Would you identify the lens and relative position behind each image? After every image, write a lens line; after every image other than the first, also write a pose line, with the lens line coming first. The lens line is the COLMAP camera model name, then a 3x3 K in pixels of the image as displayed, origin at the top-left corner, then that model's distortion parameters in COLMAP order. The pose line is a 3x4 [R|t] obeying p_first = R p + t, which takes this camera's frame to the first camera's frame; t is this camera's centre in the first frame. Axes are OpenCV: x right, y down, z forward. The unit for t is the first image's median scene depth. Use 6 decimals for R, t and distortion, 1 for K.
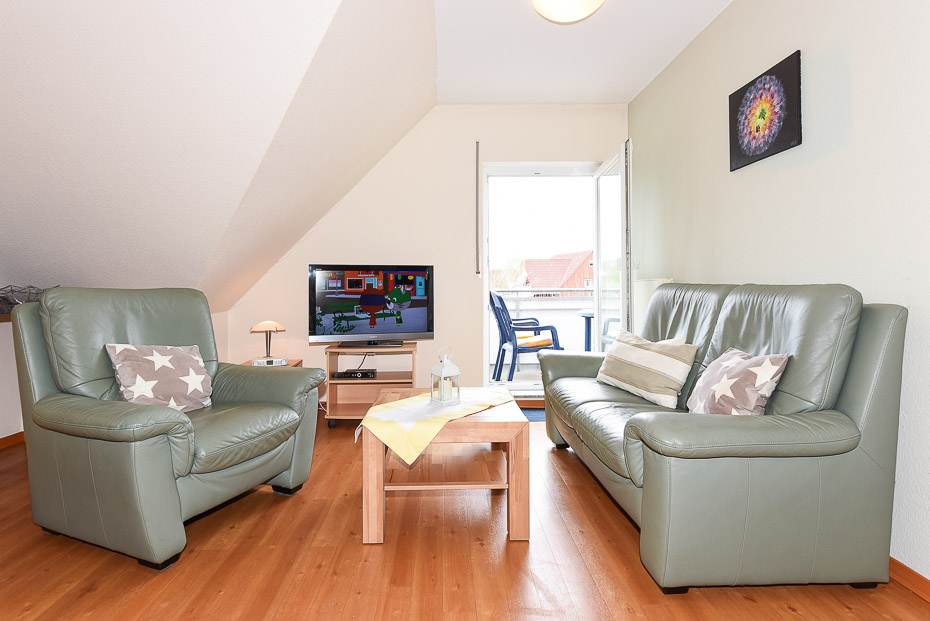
lens RADIAL K [[491.7, 0, 463.2], [0, 491.7, 281.3], [0, 0, 1]] dist [0.000831, 0.000096]
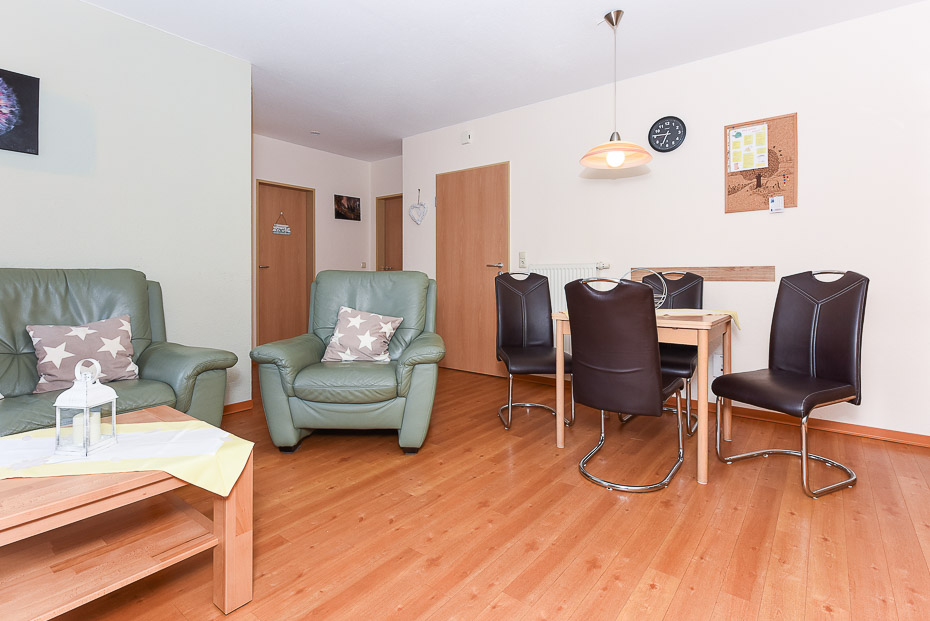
lens RADIAL K [[455.3, 0, 449.1], [0, 455.3, 277.0], [0, 0, 1]] dist [0.002152, -0.000009]
pose [[-0.759241, 0.005735, 0.650784, -0.777611], [0.002600, 0.999980, -0.005779, 0.033898], [-0.650804, -0.002695, -0.759241, 1.110484]]
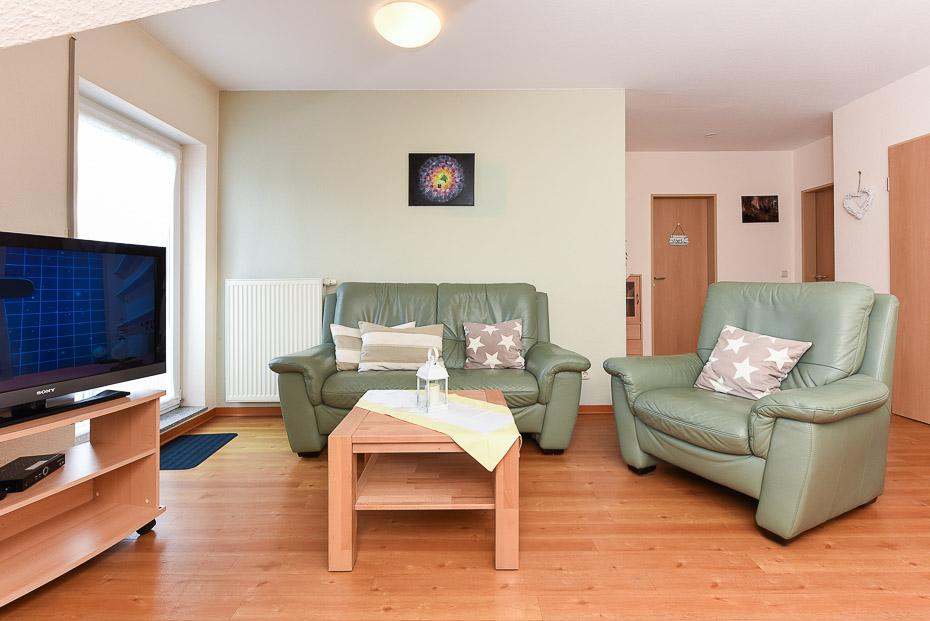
lens RADIAL K [[428.9, 0, 466.0], [0, 428.9, 283.1], [0, 0, 1]] dist [-0.001836, -0.001358]
pose [[0.020950, 0.012758, 0.999699, -0.818354], [-0.002349, 0.999916, -0.012712, 0.022913], [-0.999778, -0.002082, 0.020978, 0.924090]]
